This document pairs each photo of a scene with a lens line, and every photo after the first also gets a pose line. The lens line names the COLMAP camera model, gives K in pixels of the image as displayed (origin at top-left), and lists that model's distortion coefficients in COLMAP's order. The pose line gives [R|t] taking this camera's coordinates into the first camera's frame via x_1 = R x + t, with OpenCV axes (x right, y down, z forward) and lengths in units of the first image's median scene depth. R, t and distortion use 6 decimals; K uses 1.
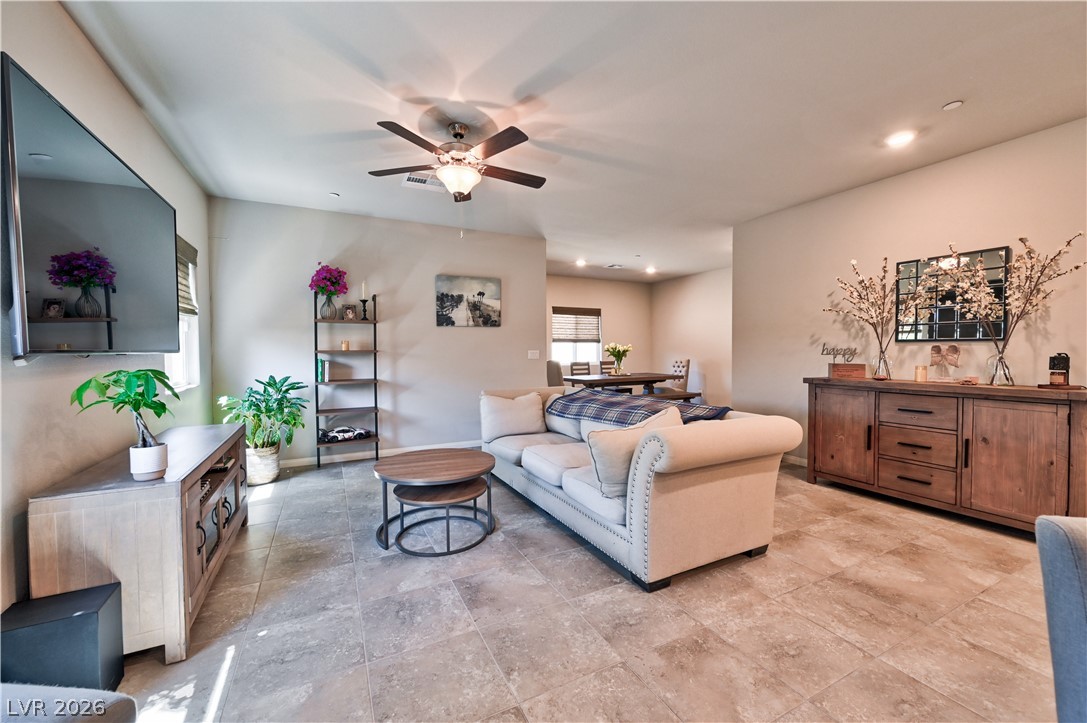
lens RADIAL K [[427.1, 0, 549.4], [0, 427.1, 358.6], [0, 0, 1]] dist [0.001599, 0.000429]
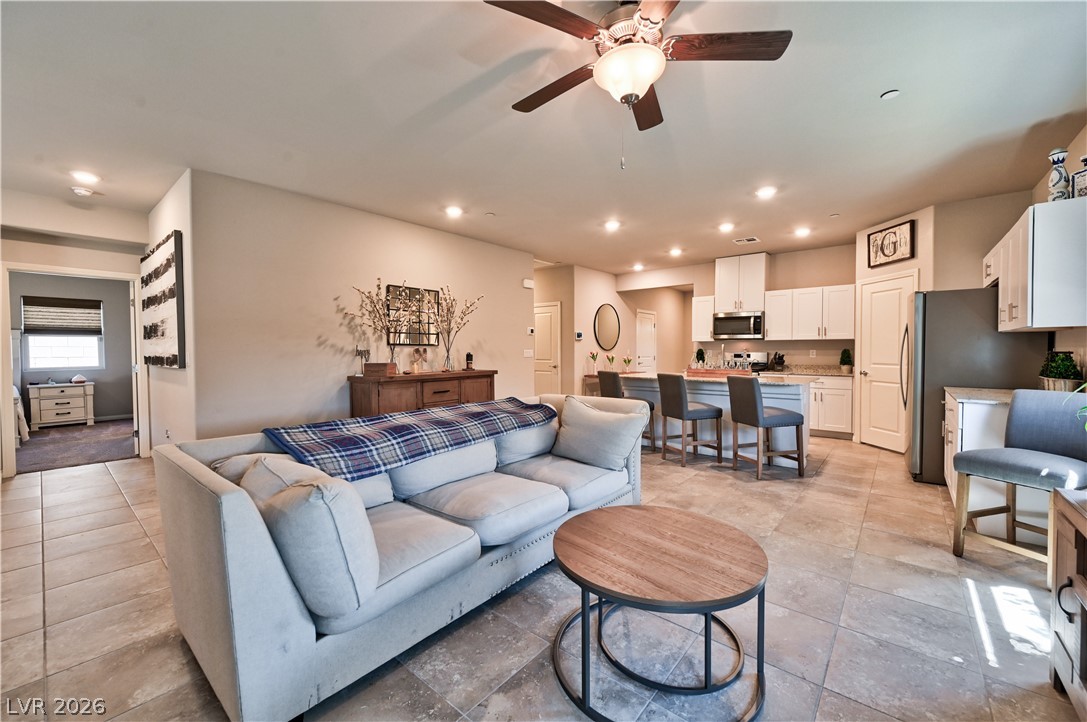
lens RADIAL K [[427.1, 0, 546.8], [0, 427.1, 356.8], [0, 0, 1]] dist [0.001599, 0.000429]
pose [[-0.377954, -0.008477, 0.925785, -0.419859], [0.022959, 0.999565, 0.018525, -0.011933], [-0.925540, 0.028256, -0.377595, 0.760138]]
